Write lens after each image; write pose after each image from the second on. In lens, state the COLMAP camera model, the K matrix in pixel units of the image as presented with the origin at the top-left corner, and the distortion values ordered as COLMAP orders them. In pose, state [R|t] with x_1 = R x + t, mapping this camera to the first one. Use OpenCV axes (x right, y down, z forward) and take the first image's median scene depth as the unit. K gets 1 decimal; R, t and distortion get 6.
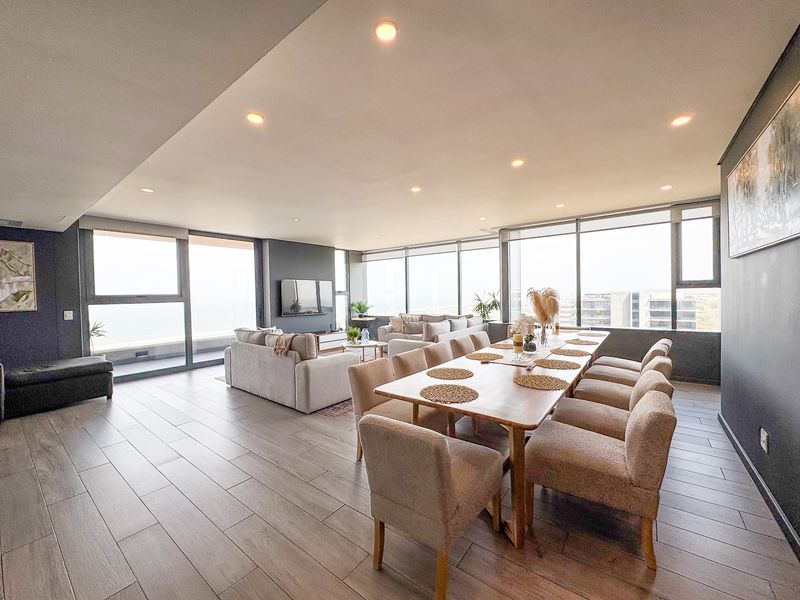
lens RADIAL K [[317.9, 0, 400.1], [0, 317.9, 298.8], [0, 0, 1]] dist [-0.002175, 0.000670]
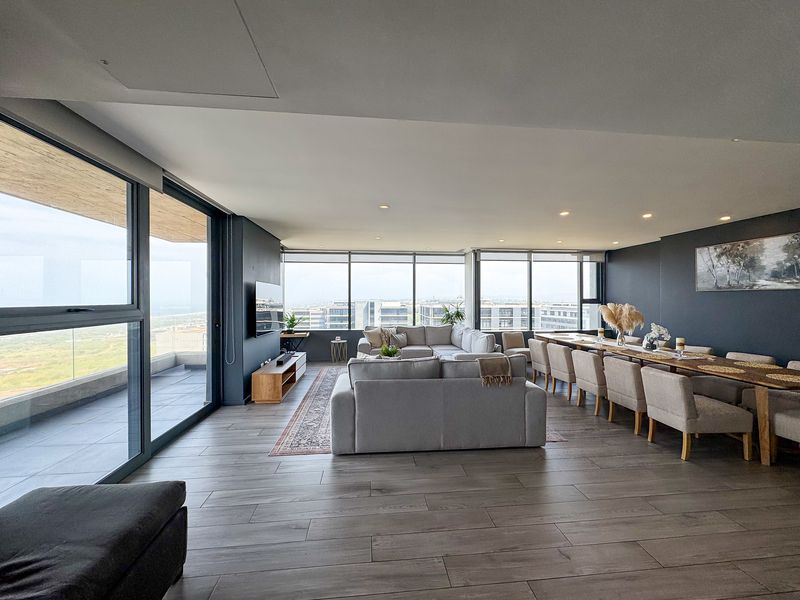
lens RADIAL K [[317.9, 0, 400.0], [0, 317.9, 300.3], [0, 0, 1]] dist [-0.002175, 0.000670]
pose [[0.728116, 0.016786, 0.685248, -0.610371], [-0.003804, 0.999784, -0.020448, -0.009967], [-0.685443, 0.012282, 0.728022, 0.325784]]
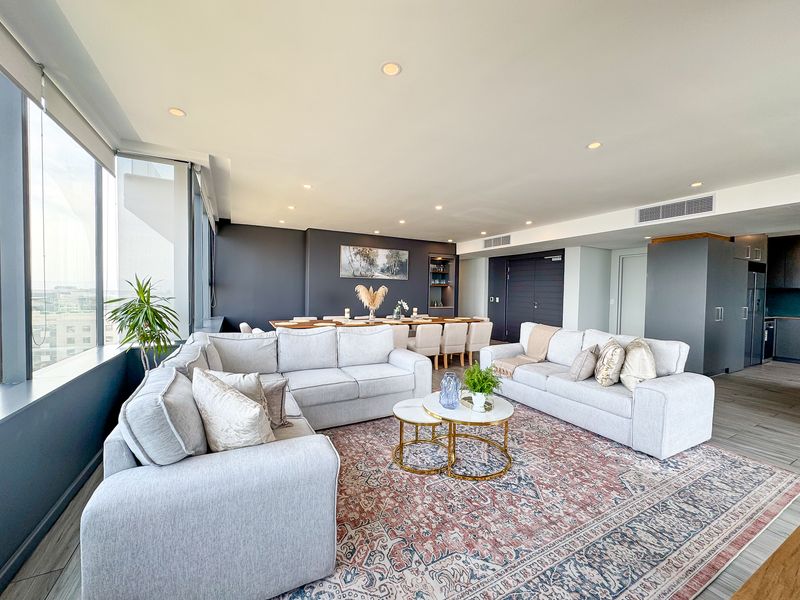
lens RADIAL K [[317.9, 0, 399.7], [0, 317.9, 302.7], [0, 0, 1]] dist [-0.002175, 0.000670]
pose [[-0.903548, -0.009167, 0.428388, -0.196518], [0.009287, 0.999117, 0.040970, -0.007803], [-0.428386, 0.040997, -0.902665, 1.226677]]
